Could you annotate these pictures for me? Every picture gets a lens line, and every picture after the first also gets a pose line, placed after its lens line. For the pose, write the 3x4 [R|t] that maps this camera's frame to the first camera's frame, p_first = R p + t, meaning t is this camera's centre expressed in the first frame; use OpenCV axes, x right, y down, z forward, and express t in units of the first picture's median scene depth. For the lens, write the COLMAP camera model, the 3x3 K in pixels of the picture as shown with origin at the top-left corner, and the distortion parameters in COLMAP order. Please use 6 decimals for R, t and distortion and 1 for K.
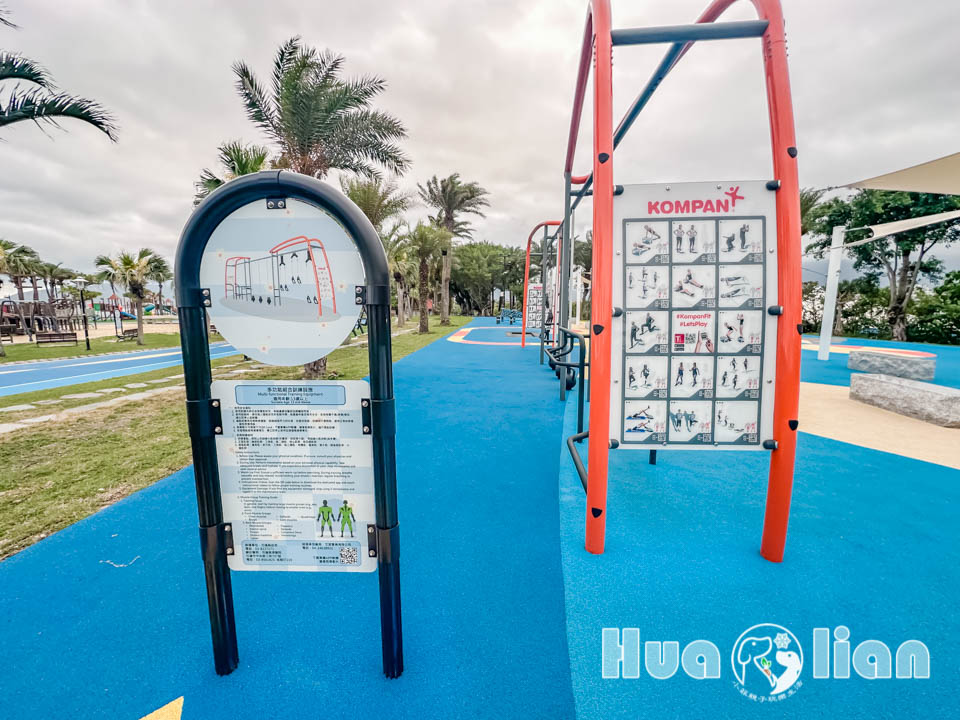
lens RADIAL K [[390.8, 0, 480.0], [0, 390.8, 360.0], [0, 0, 1]] dist [0.000306, 0.000022]
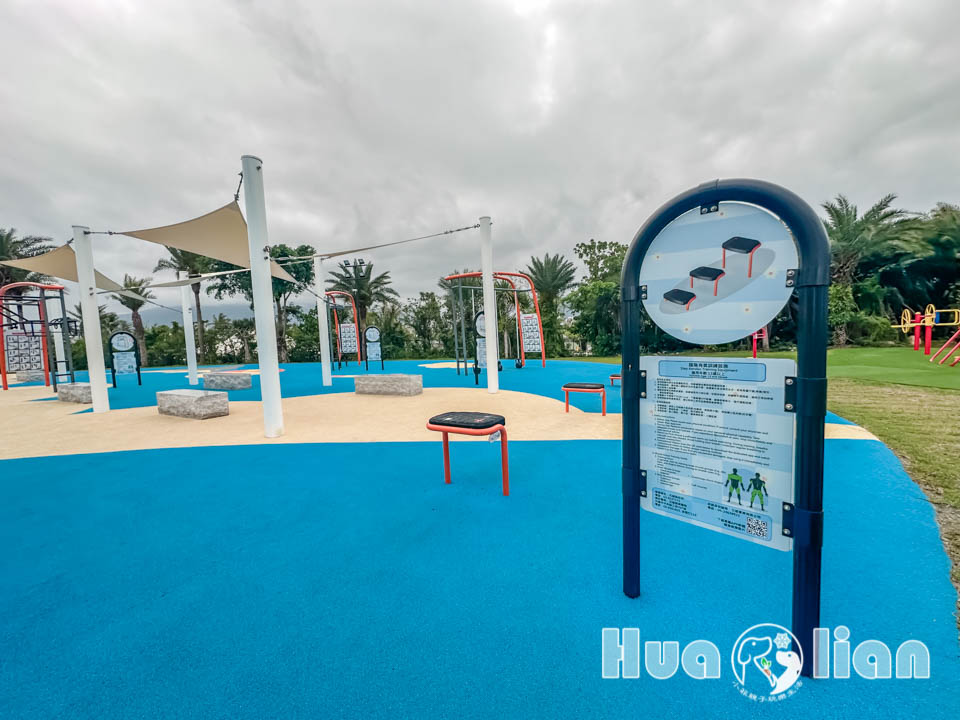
lens RADIAL K [[384.0, 0, 480.0], [0, 384.0, 360.0], [0, 0, 1]] dist [-0.006442, -0.000081]
pose [[0.342190, -0.084080, 0.935861, 0.236370], [0.170837, 0.984956, 0.026026, 0.081400], [-0.923970, 0.150974, 0.351406, -0.346991]]
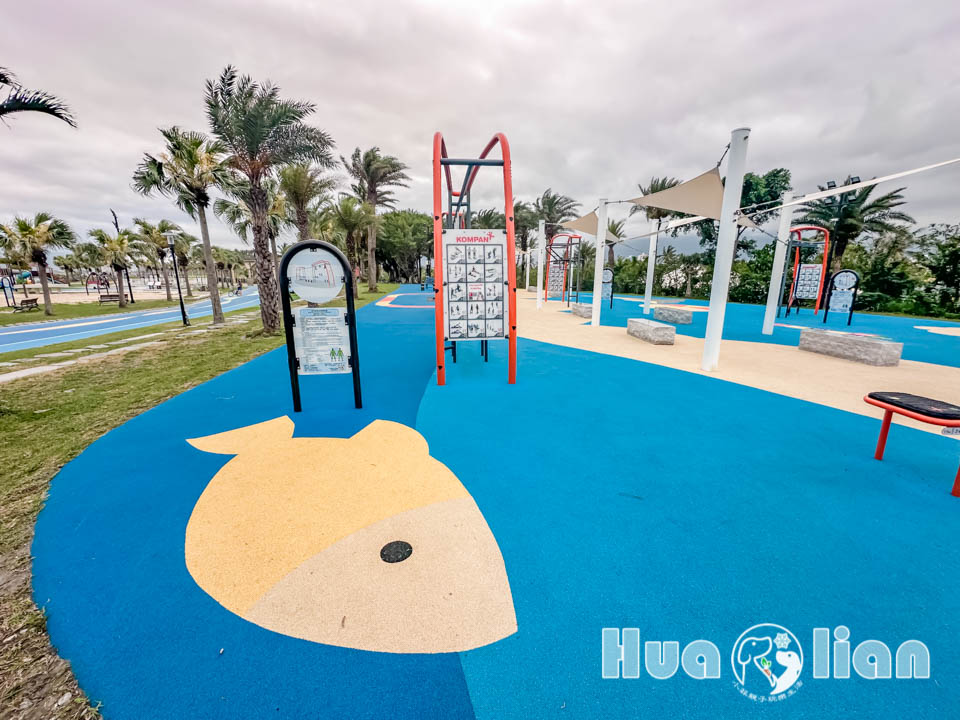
lens RADIAL K [[378.8, 0, 481.0], [0, 378.8, 358.2], [0, 0, 1]] dist [-0.003152, -0.000331]
pose [[0.983038, -0.039129, 0.179179, 0.049759], [0.023924, 0.995987, 0.086246, 0.052671], [-0.181835, -0.080496, 0.980029, -0.515355]]
